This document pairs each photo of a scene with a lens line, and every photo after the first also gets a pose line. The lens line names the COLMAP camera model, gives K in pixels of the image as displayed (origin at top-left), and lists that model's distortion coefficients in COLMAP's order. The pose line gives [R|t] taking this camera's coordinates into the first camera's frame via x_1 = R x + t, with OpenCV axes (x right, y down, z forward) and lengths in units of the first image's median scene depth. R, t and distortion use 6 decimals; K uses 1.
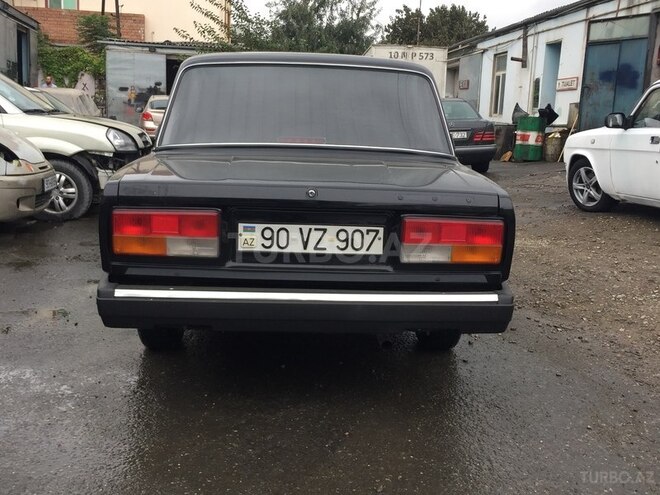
lens RADIAL K [[719.7, 0, 330.0], [0, 719.7, 247.5], [0, 0, 1]] dist [0.055803, -0.021422]
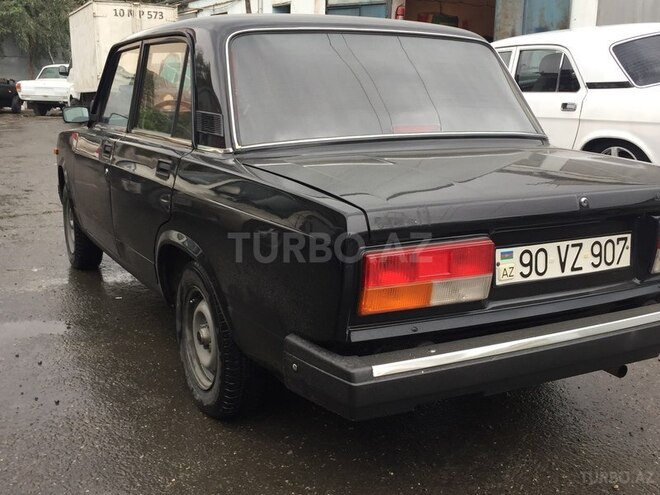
lens RADIAL K [[719.7, 0, 330.0], [0, 719.7, 247.5], [0, 0, 1]] dist [0.055803, -0.021422]
pose [[0.901797, -0.115043, 0.416567, -0.590446], [0.093470, 0.993023, 0.071898, -0.104853], [-0.421932, -0.025901, 0.906258, 0.390600]]
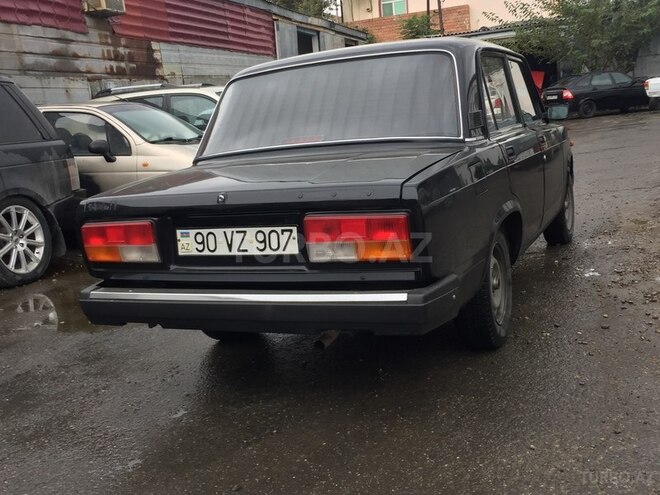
lens RADIAL K [[719.7, 0, 330.0], [0, 719.7, 247.5], [0, 0, 1]] dist [0.055803, -0.021422]
pose [[0.879968, -0.037490, -0.473551, 0.584644], [0.046917, 0.998866, 0.008105, -0.005103], [0.472710, -0.029350, 0.880729, 0.151773]]
